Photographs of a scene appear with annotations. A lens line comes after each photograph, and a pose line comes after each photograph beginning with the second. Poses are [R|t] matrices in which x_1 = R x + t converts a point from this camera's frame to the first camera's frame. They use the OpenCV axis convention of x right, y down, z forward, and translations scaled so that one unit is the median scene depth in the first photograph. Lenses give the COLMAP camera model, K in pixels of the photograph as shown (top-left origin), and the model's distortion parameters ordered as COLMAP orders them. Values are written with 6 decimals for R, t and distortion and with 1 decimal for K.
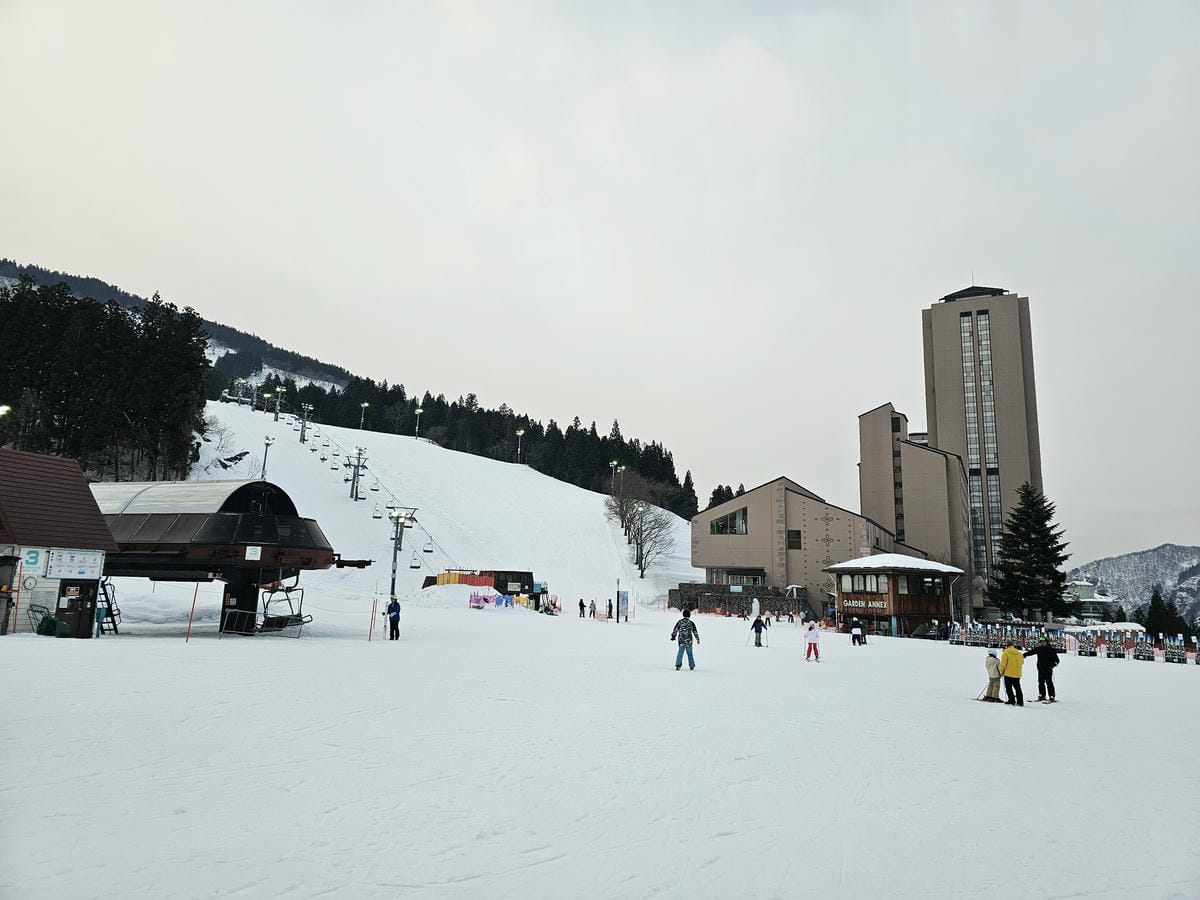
lens RADIAL K [[799.9, 0, 600.9], [0, 799.9, 436.7], [0, 0, 1]] dist [0.069963, -0.053415]
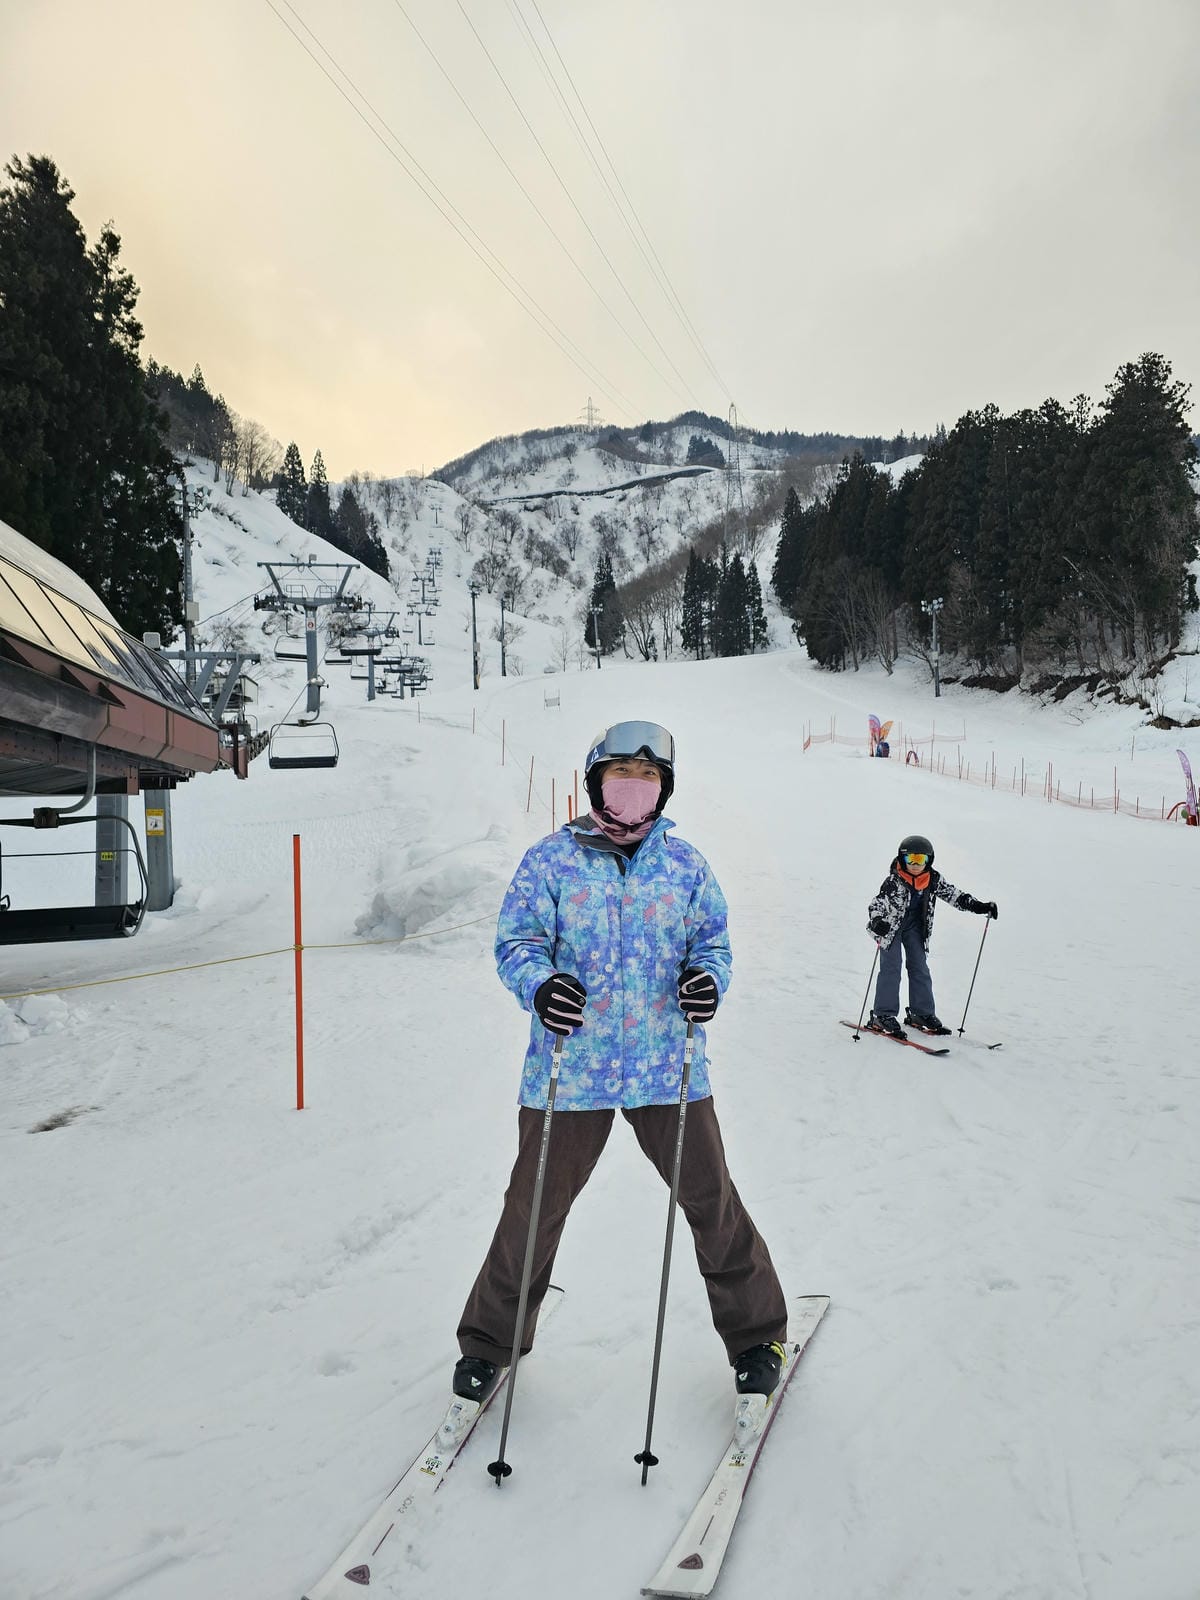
lens RADIAL K [[1064.4, 0, 600.0], [0, 1064.4, 800.0], [0, 0, 1]] dist [0.053824, -0.054034]
pose [[0.456718, -0.072551, -0.886648, -0.035053], [0.200396, 0.979443, 0.023081, 0.060364], [0.866747, -0.188222, 0.461868, 0.277745]]
